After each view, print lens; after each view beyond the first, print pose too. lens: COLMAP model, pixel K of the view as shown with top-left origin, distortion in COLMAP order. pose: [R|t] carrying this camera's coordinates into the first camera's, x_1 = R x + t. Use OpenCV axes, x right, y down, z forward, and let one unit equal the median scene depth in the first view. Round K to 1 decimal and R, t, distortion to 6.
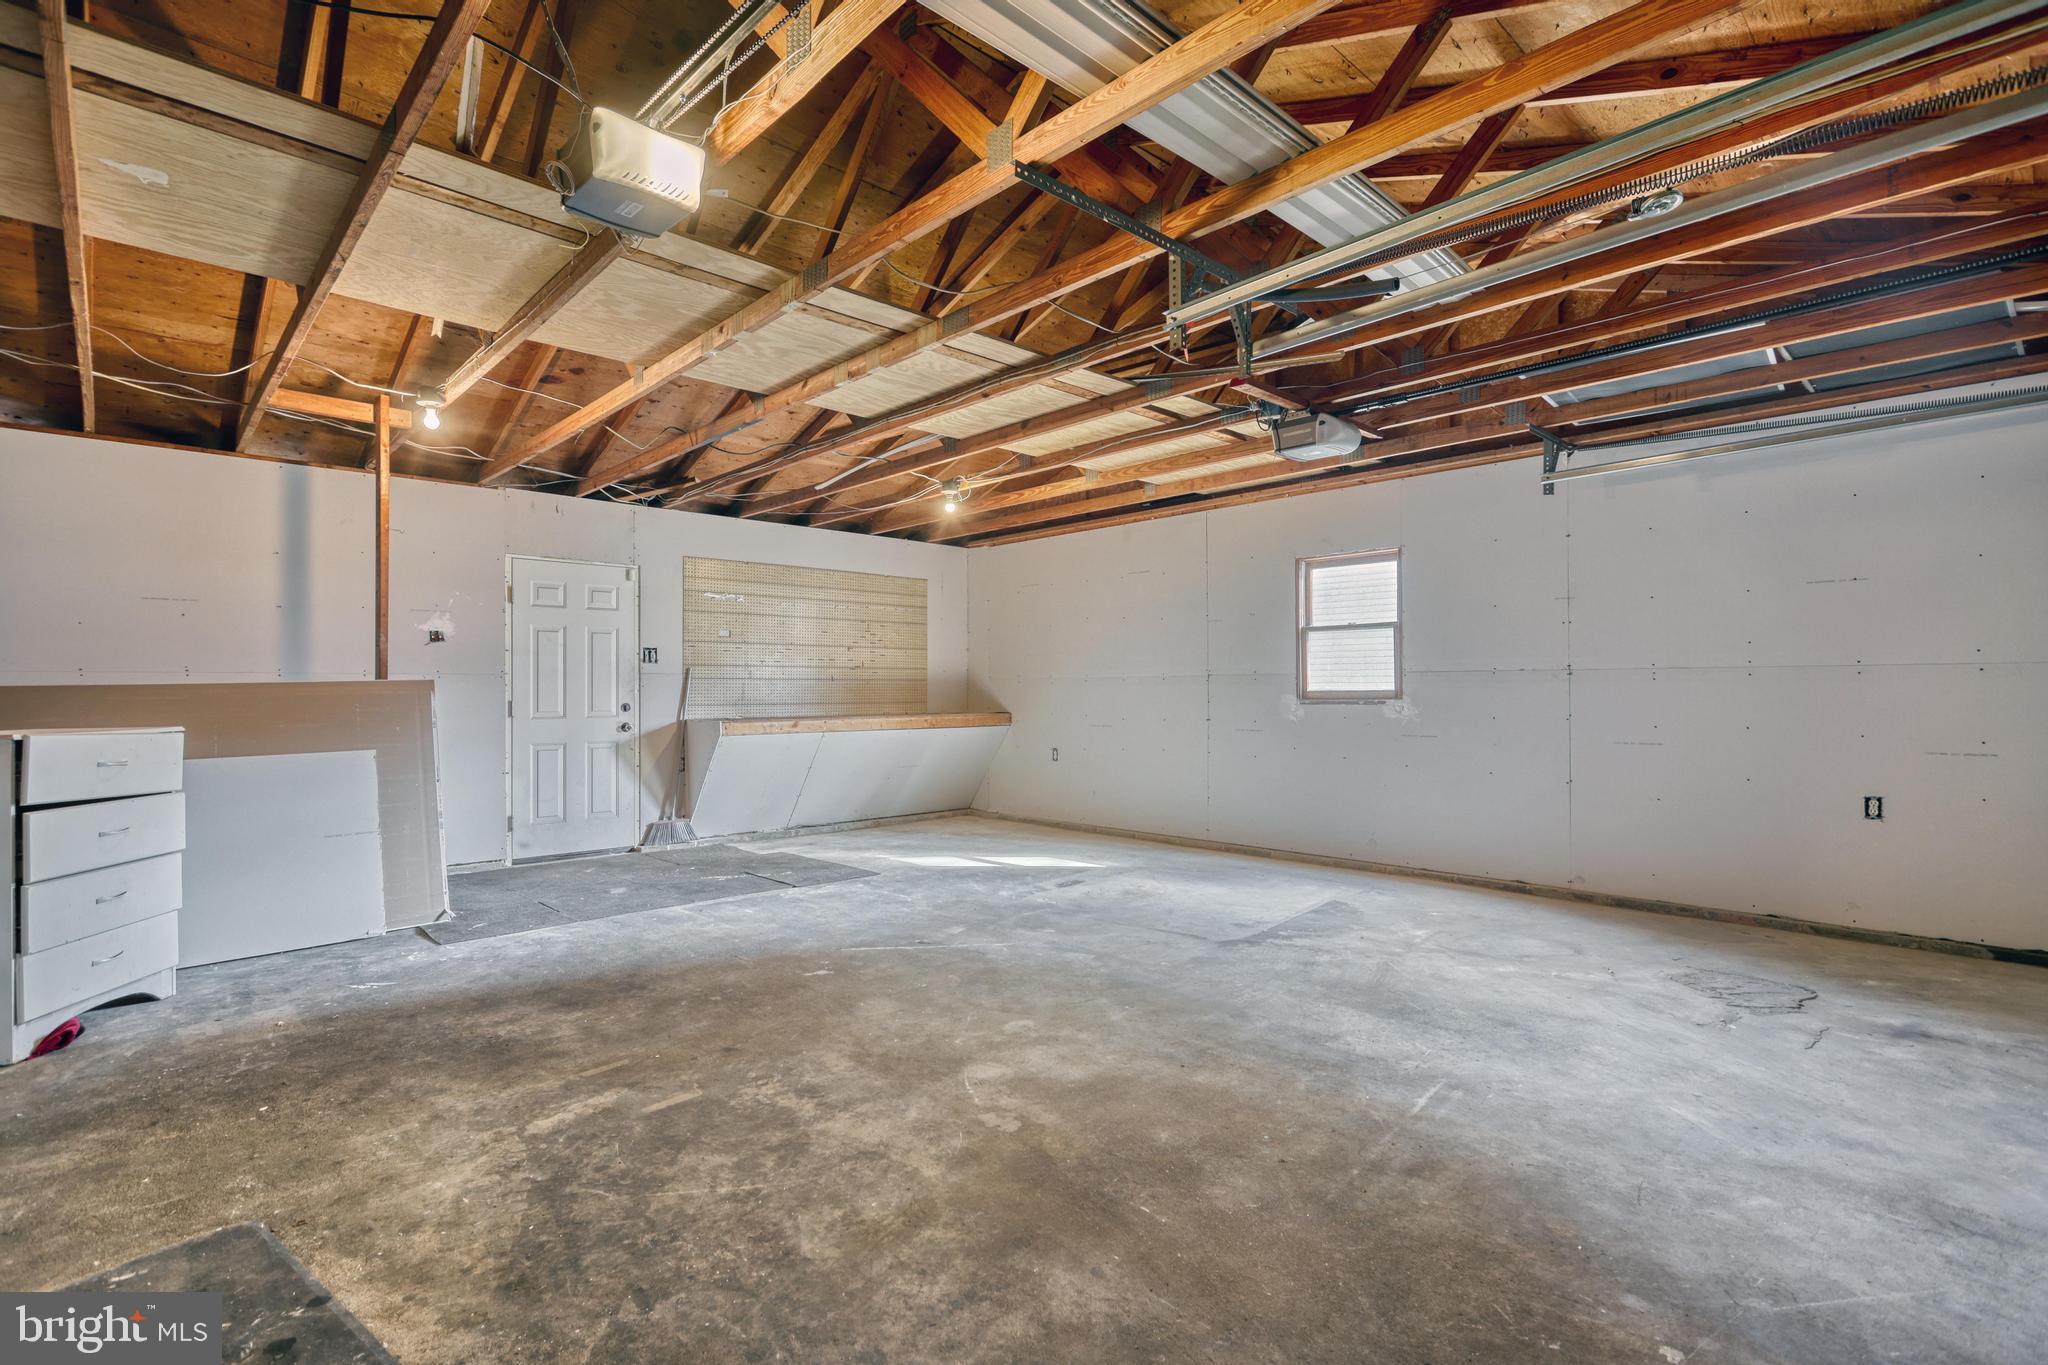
lens RADIAL K [[965.3, 0, 1021.5], [0, 965.3, 688.6], [0, 0, 1]] dist [0.001576, 0.000381]
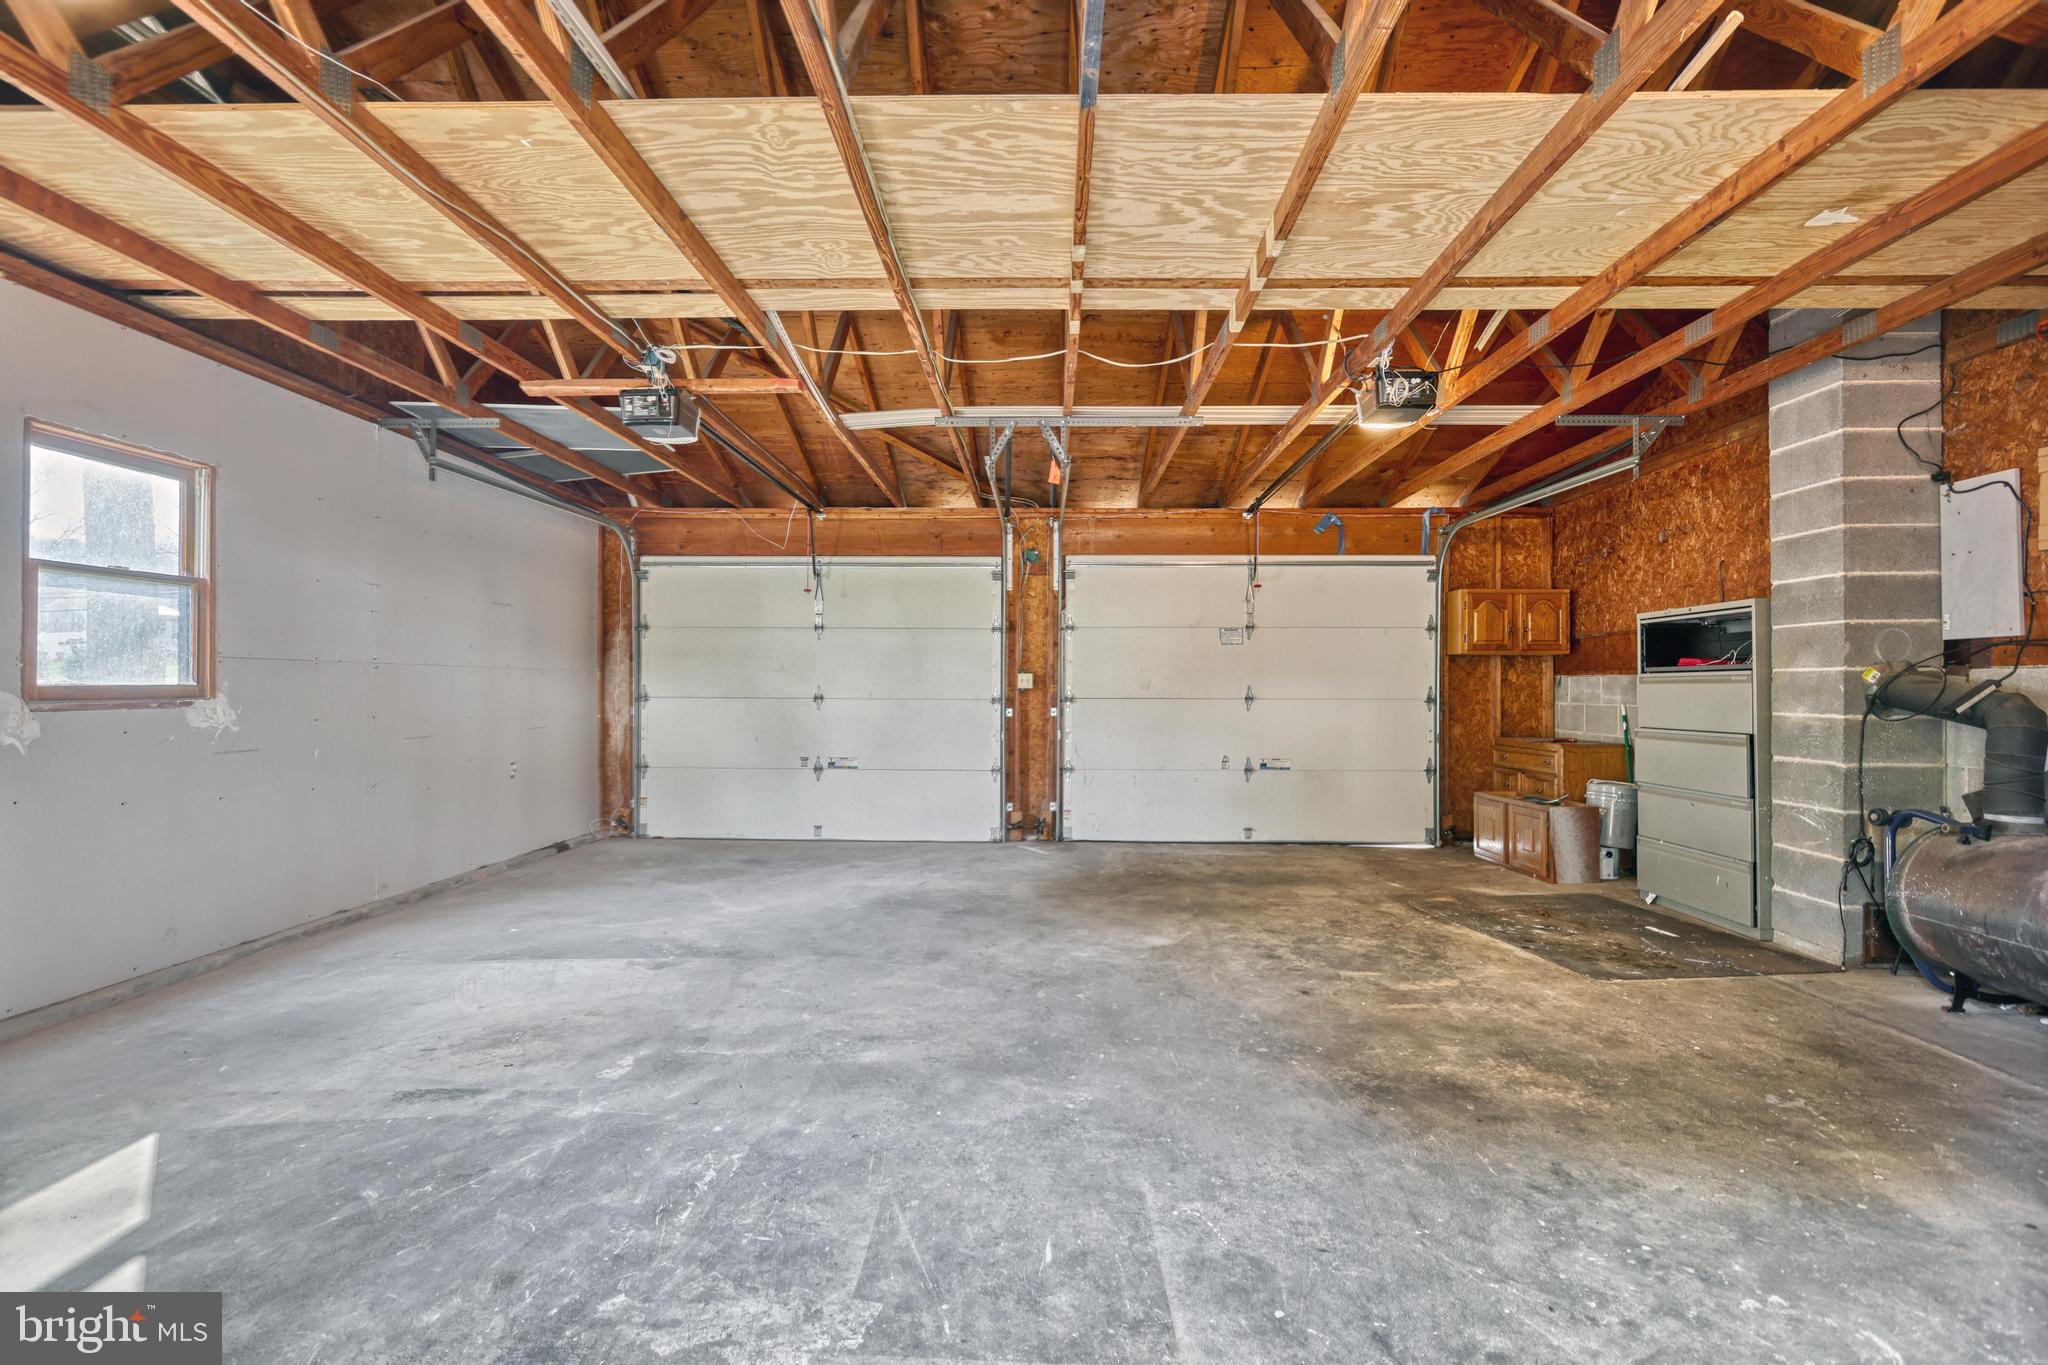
lens RADIAL K [[965.3, 0, 1025.5], [0, 965.3, 681.1], [0, 0, 1]] dist [0.001576, 0.000381]
pose [[-0.711480, 0.001966, 0.702703, -0.930730], [-0.004098, 0.999967, -0.006946, 0.002815], [-0.702694, -0.007822, -0.711449, 2.175209]]
